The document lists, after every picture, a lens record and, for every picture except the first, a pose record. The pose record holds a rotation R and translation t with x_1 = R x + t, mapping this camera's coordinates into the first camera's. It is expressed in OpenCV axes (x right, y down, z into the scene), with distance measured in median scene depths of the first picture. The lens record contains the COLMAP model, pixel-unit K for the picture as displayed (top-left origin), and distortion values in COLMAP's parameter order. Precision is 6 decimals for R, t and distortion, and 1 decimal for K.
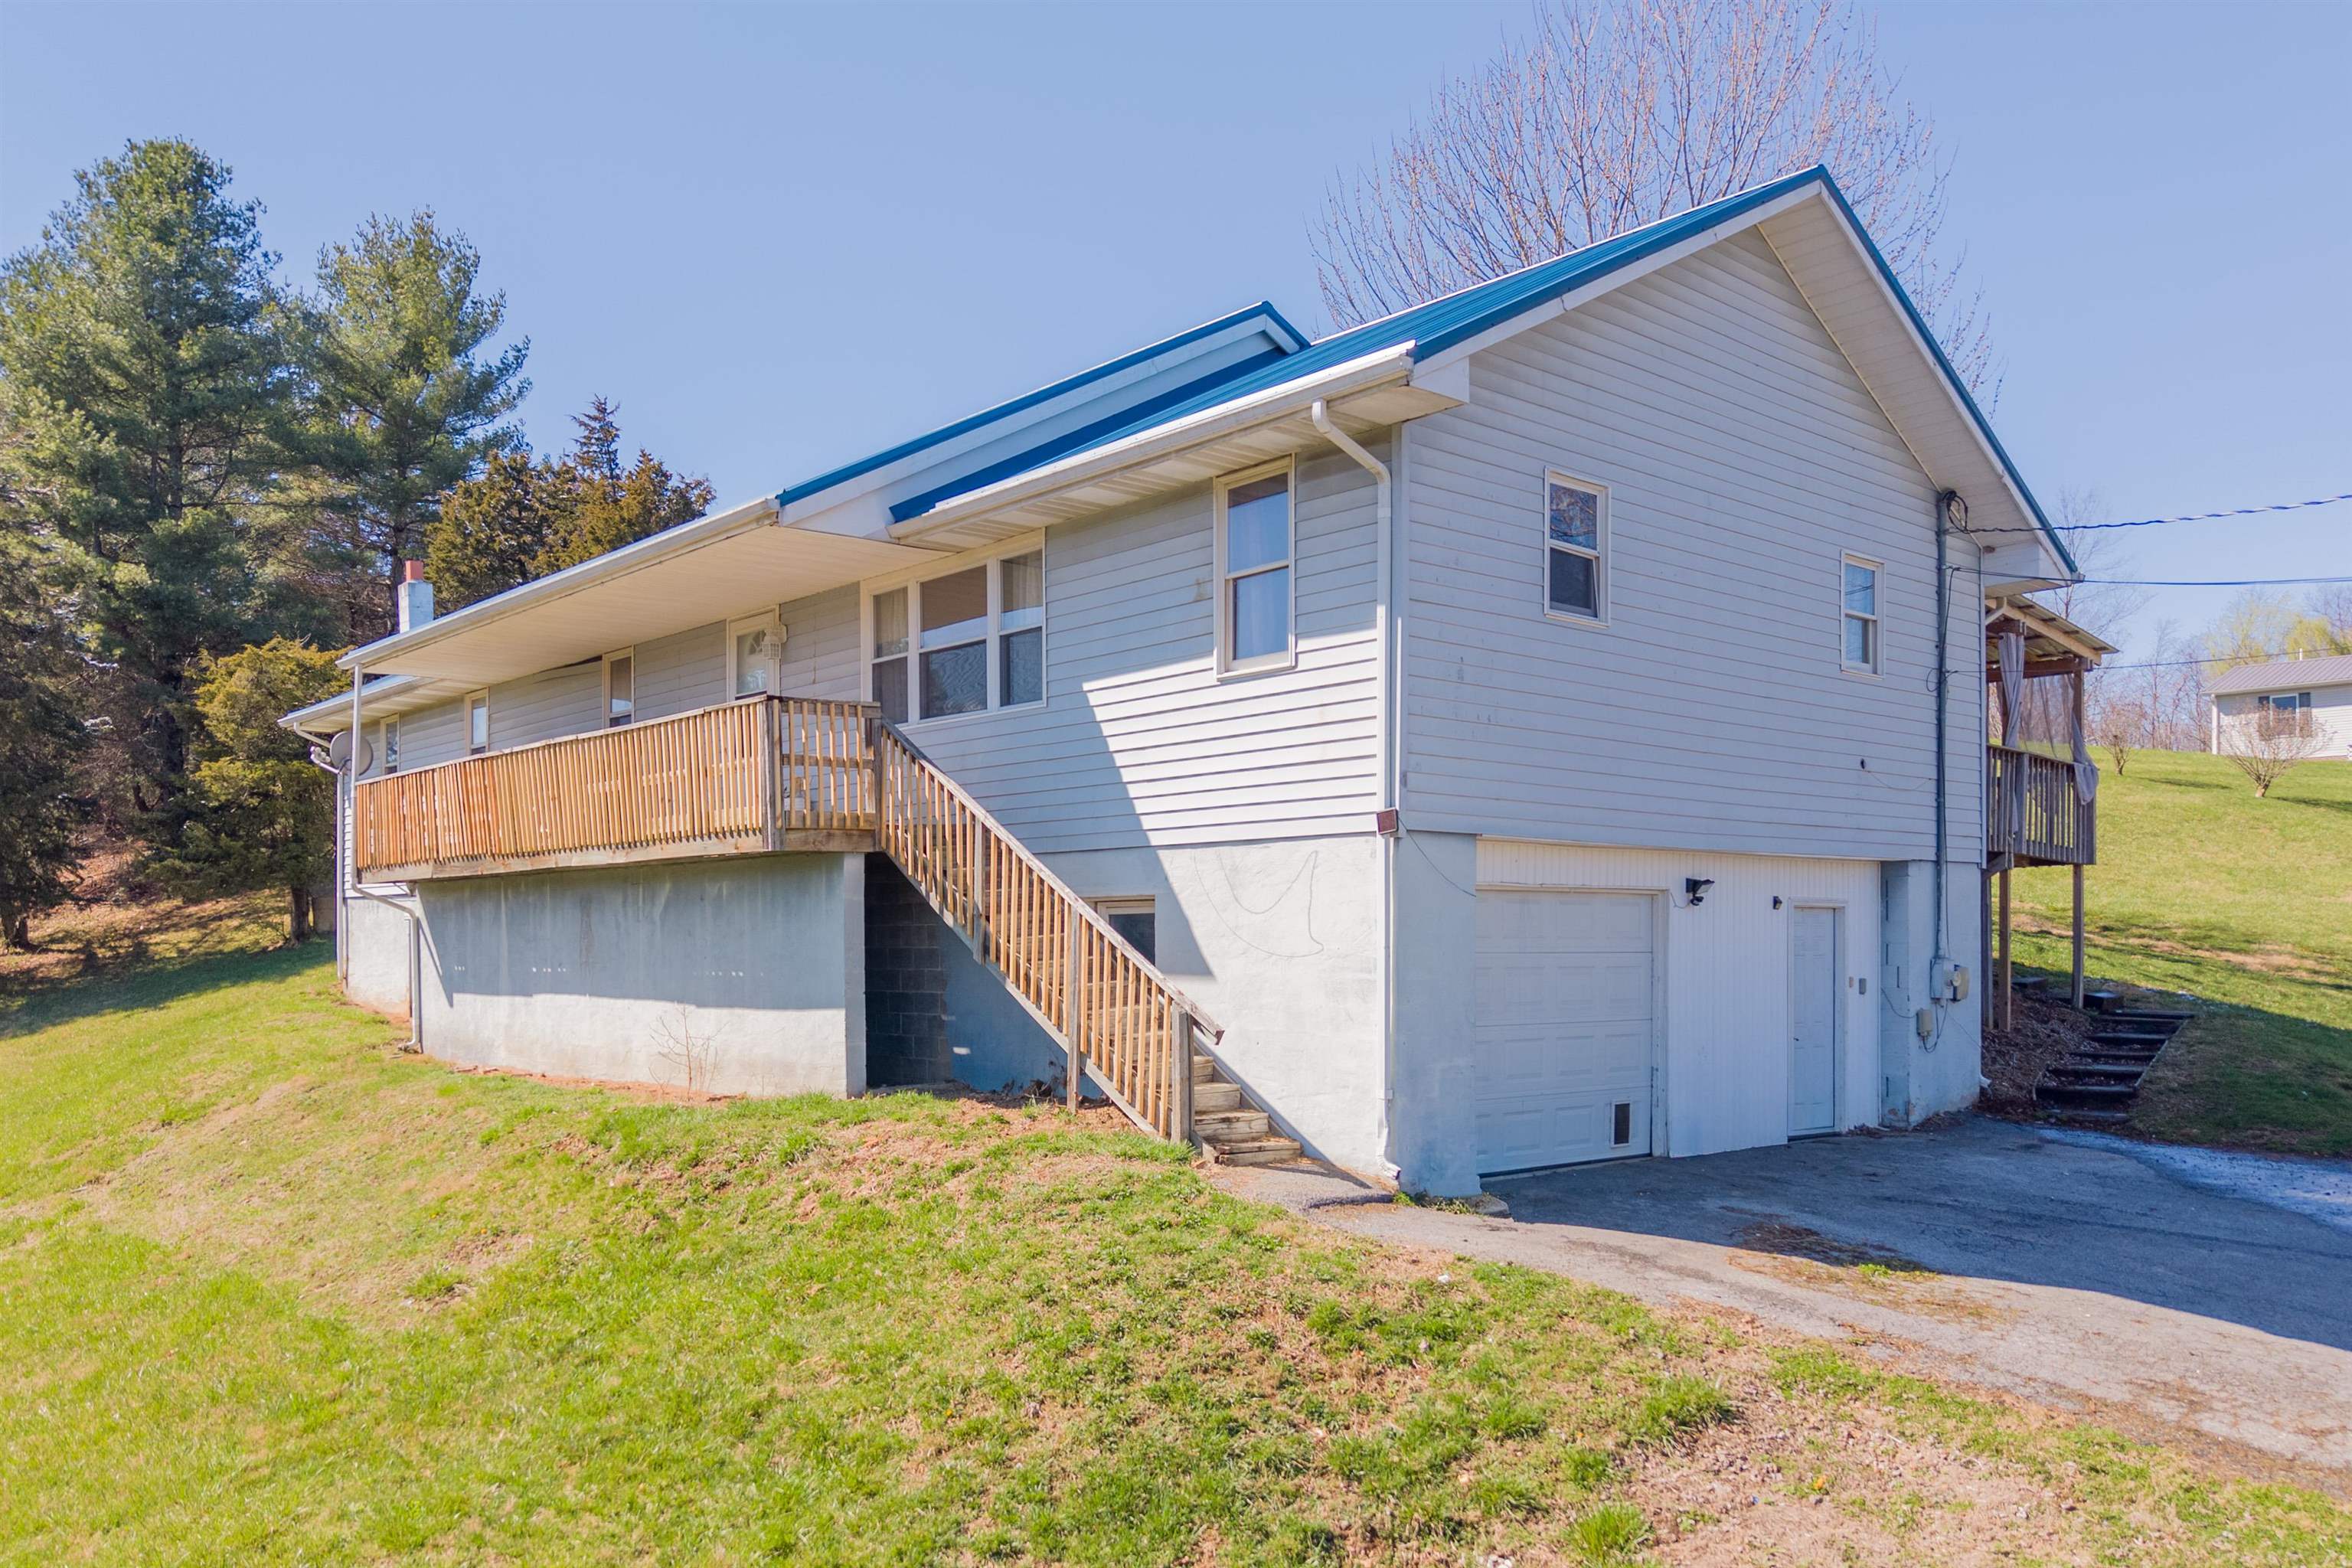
lens RADIAL K [[1767.1, 0, 1042.9], [0, 1767.1, 974.7], [0, 0, 1]] dist [0.014024, -0.014399]
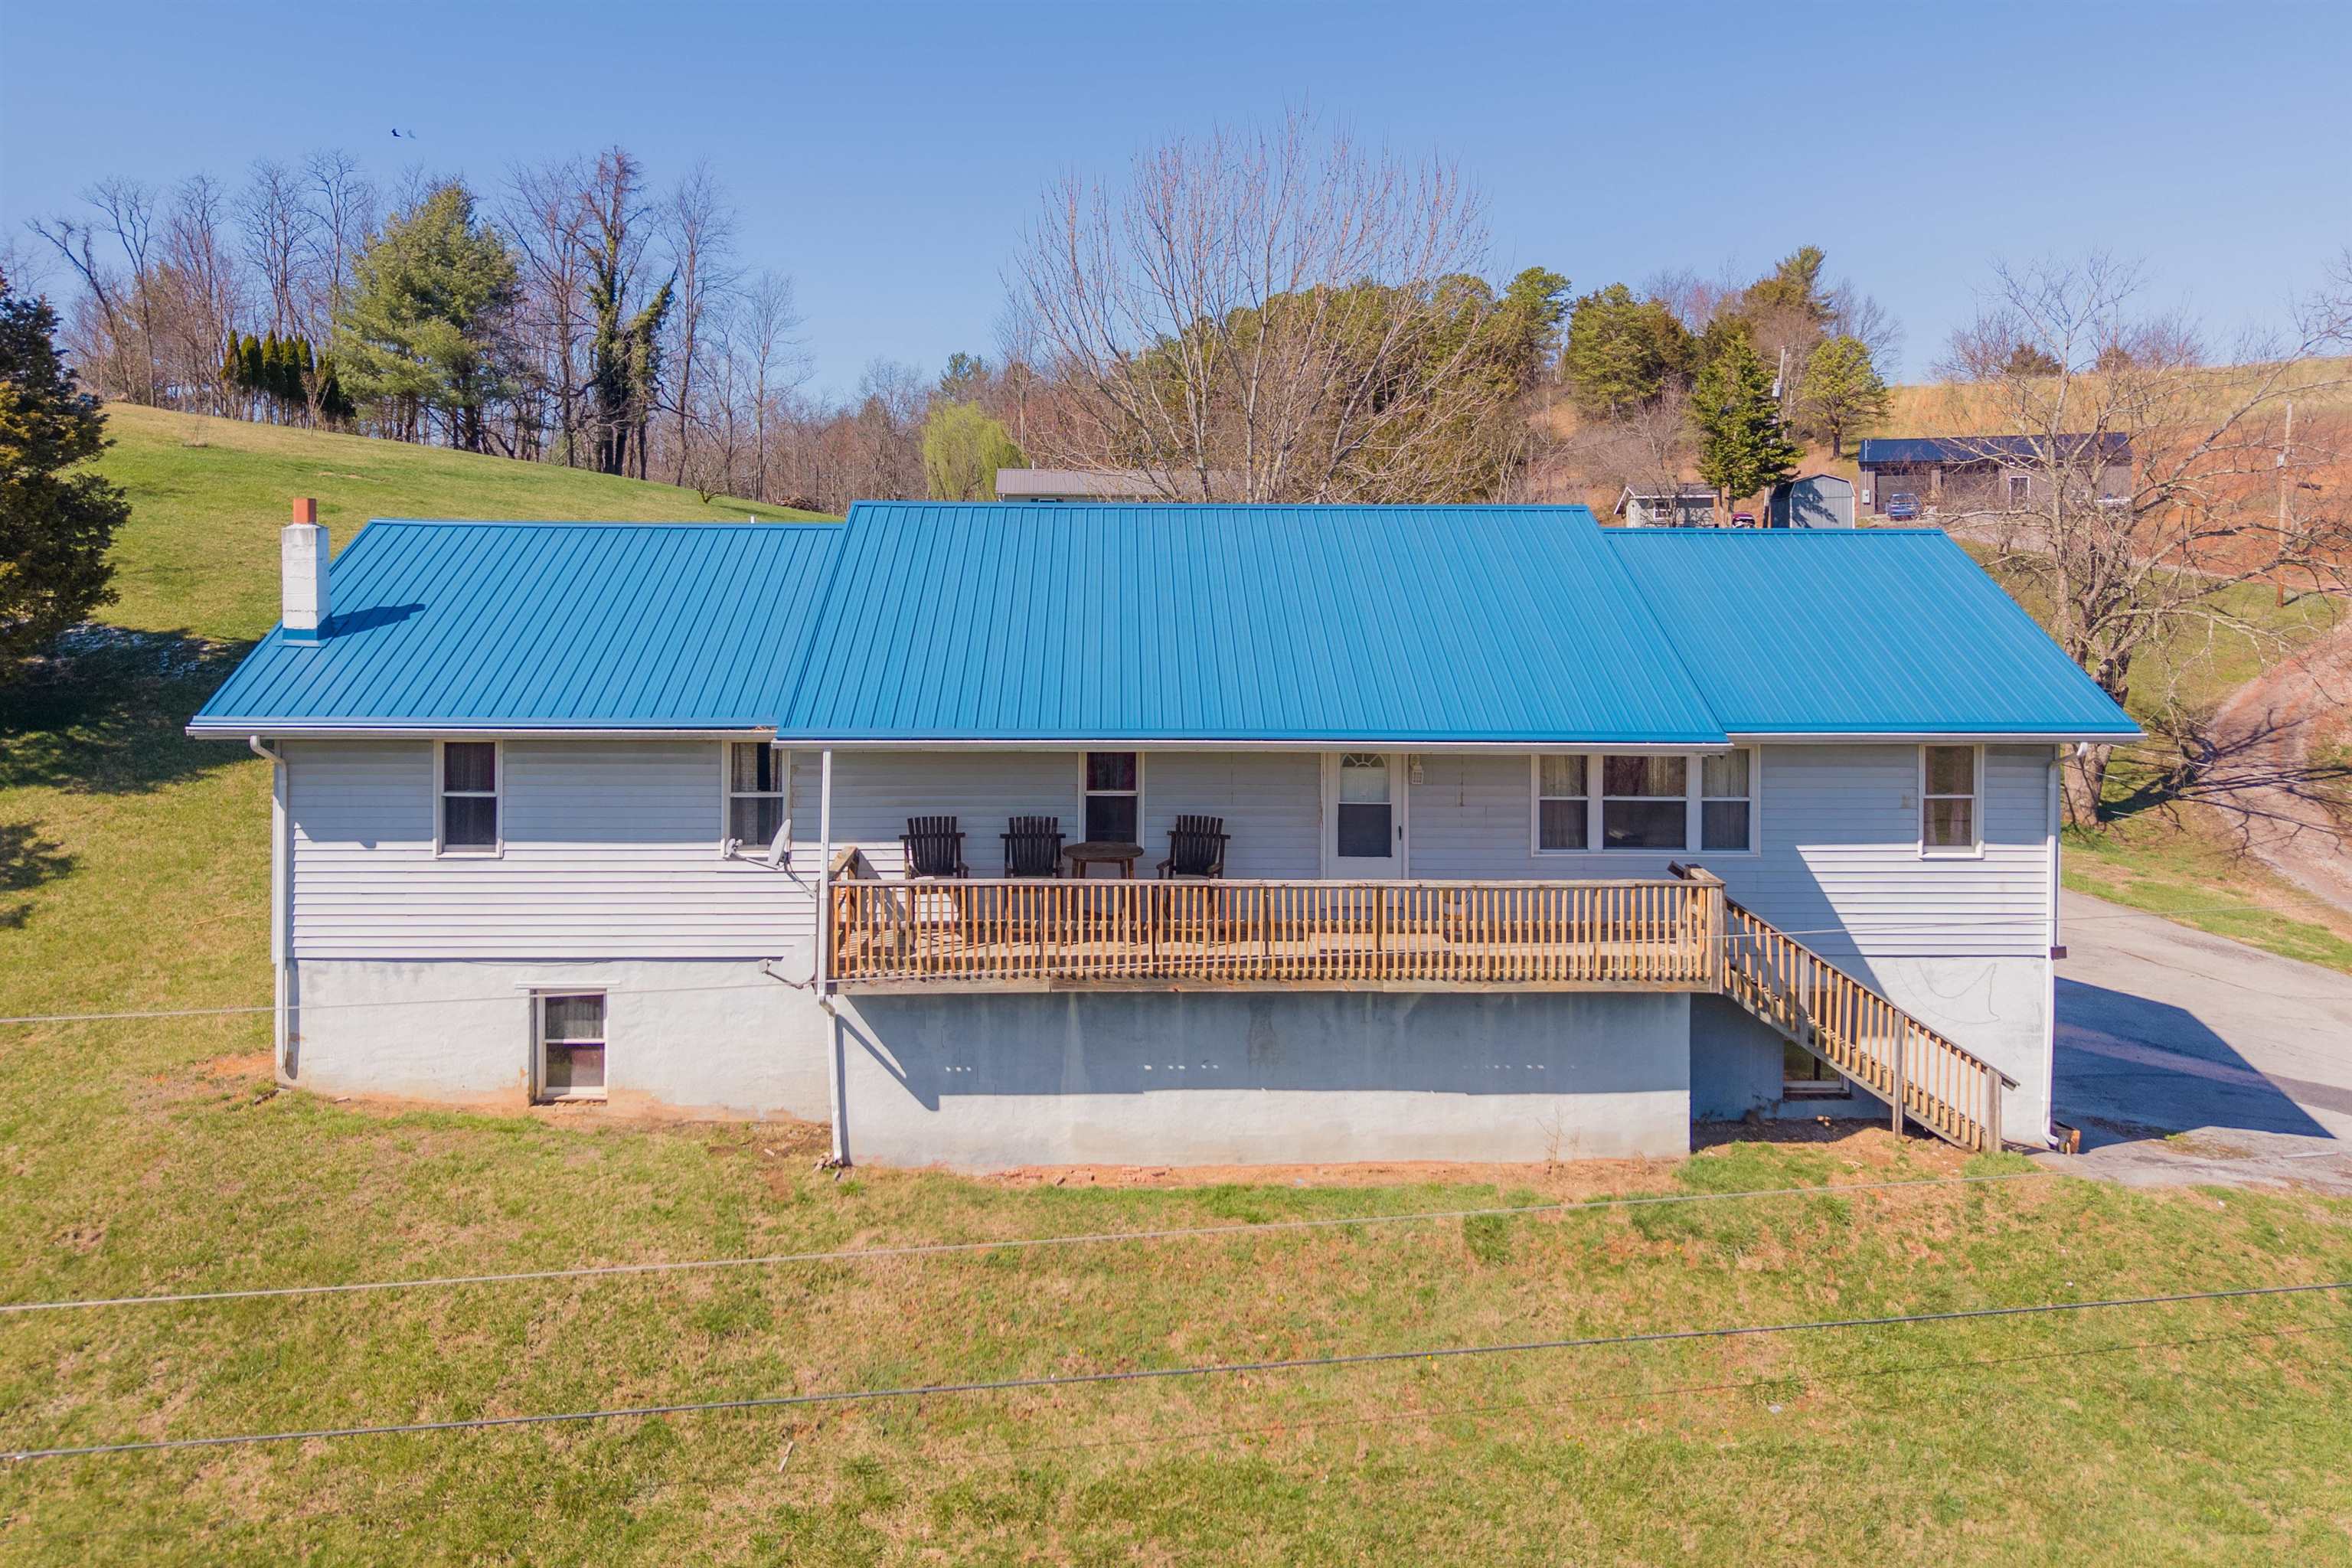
lens RADIAL K [[1767.1, 0, 1173.5], [0, 1767.1, 572.7], [0, 0, 1]] dist [0.014024, -0.014399]
pose [[0.599114, 0.006413, 0.800638, -1.564517], [0.008258, 0.999865, -0.014189, -0.393889], [-0.800621, 0.015113, 0.598980, 0.527564]]
